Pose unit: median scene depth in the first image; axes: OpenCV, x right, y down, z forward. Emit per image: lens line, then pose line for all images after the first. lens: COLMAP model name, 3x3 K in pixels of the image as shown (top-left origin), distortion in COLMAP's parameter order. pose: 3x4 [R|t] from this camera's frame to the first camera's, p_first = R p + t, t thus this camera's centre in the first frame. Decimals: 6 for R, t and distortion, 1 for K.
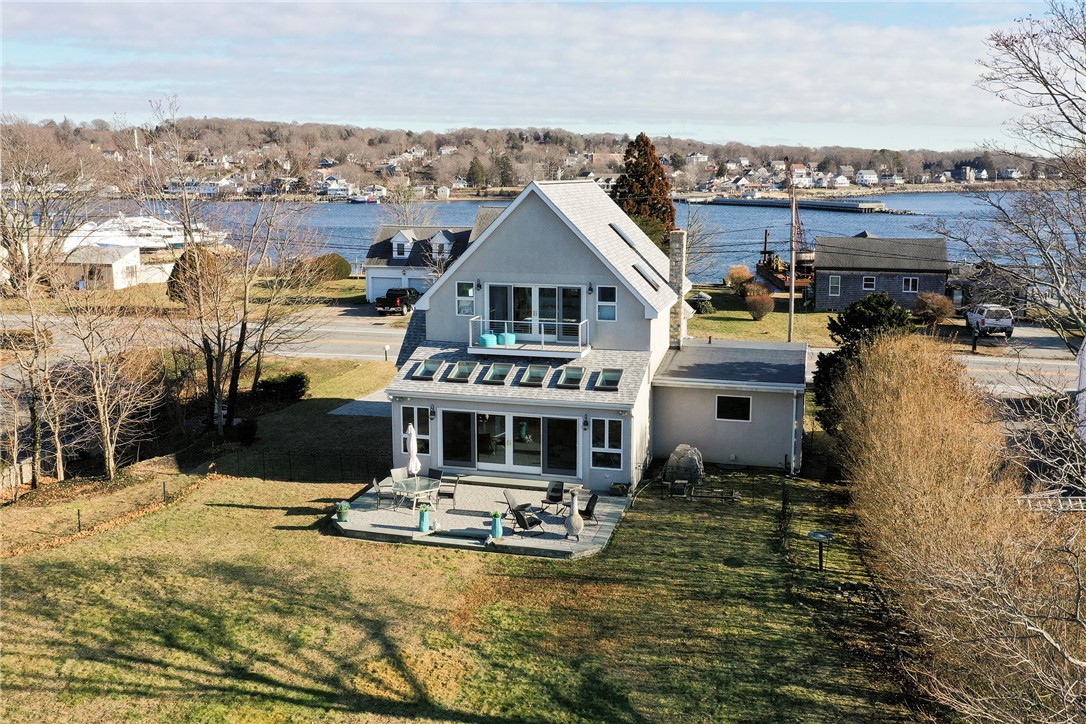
lens RADIAL K [[851.0, 0, 545.2], [0, 851.0, 357.4], [0, 0, 1]] dist [-0.013800, -0.009667]
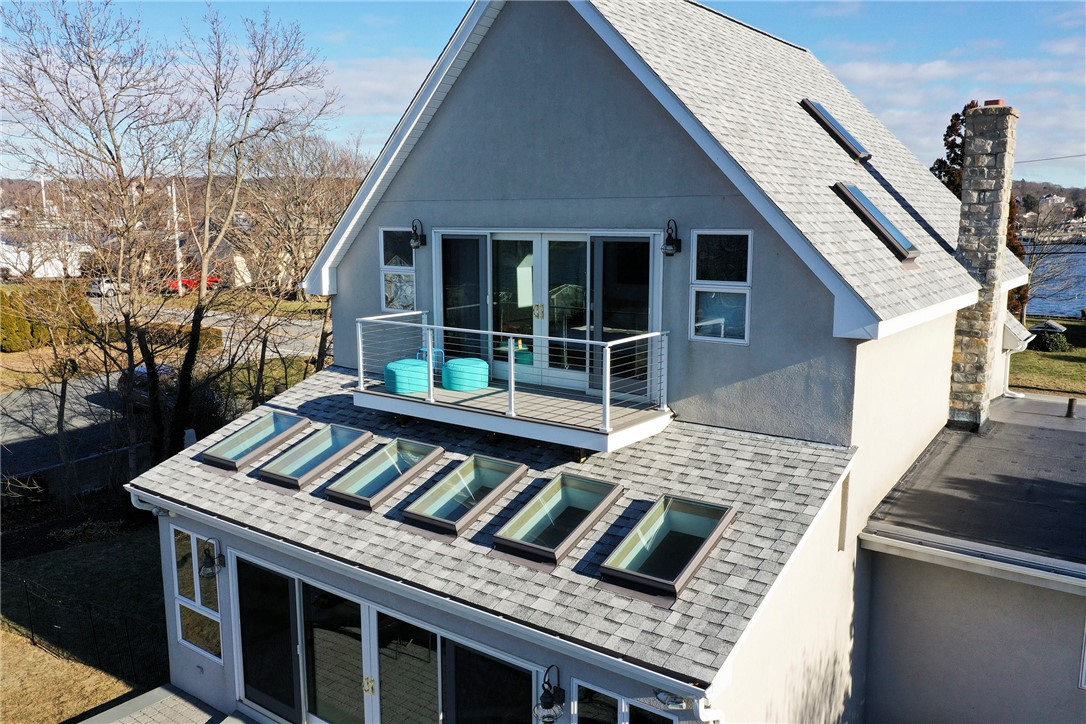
lens RADIAL K [[851.0, 0, 544.3], [0, 851.0, 370.5], [0, 0, 1]] dist [-0.013800, -0.009667]
pose [[0.935900, 0.061321, -0.346887, 0.122525], [-0.065462, 0.997855, -0.000223, -0.026567], [0.346130, 0.022916, 0.937907, 0.667422]]
